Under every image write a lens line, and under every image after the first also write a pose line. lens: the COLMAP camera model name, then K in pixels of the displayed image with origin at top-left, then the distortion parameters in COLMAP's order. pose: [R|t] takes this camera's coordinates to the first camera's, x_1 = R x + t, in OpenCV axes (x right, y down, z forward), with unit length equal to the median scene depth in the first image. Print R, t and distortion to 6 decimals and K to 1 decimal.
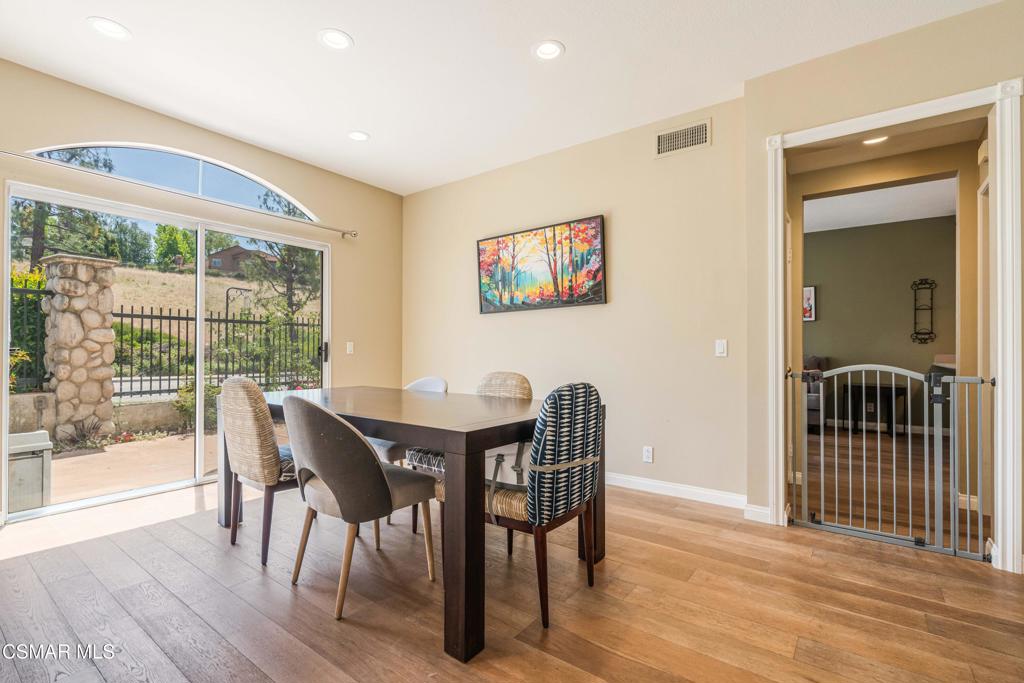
lens RADIAL K [[472.3, 0, 514.4], [0, 472.3, 348.6], [0, 0, 1]] dist [-0.001657, -0.000039]
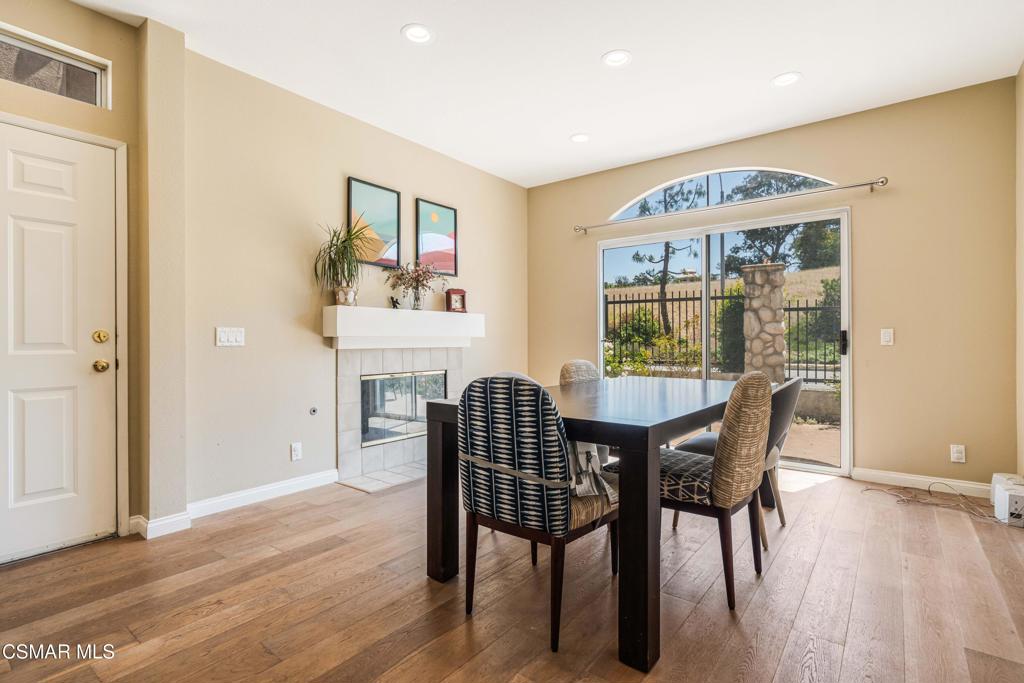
lens RADIAL K [[497.4, 0, 512.2], [0, 497.4, 339.3], [0, 0, 1]] dist [-0.003158, -0.000247]
pose [[-0.029703, -0.006281, -0.999539, 0.396594], [0.006480, 0.999958, -0.006477, 0.003744], [0.999538, -0.006669, -0.029661, 0.395753]]
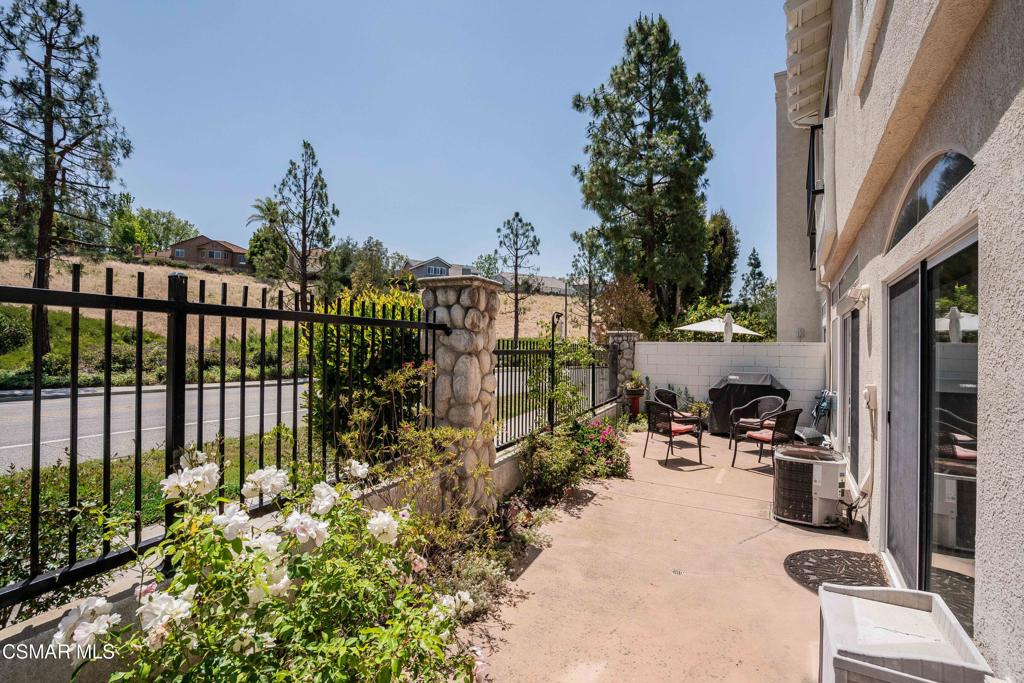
lens RADIAL K [[472.3, 0, 508.1], [0, 472.3, 343.0], [0, 0, 1]] dist [-0.001657, -0.000039]
pose [[0.996785, 0.003850, 0.080036, -0.933341], [-0.003767, 0.999992, -0.001190, -0.092517], [-0.080040, 0.000885, 0.996791, 0.261313]]
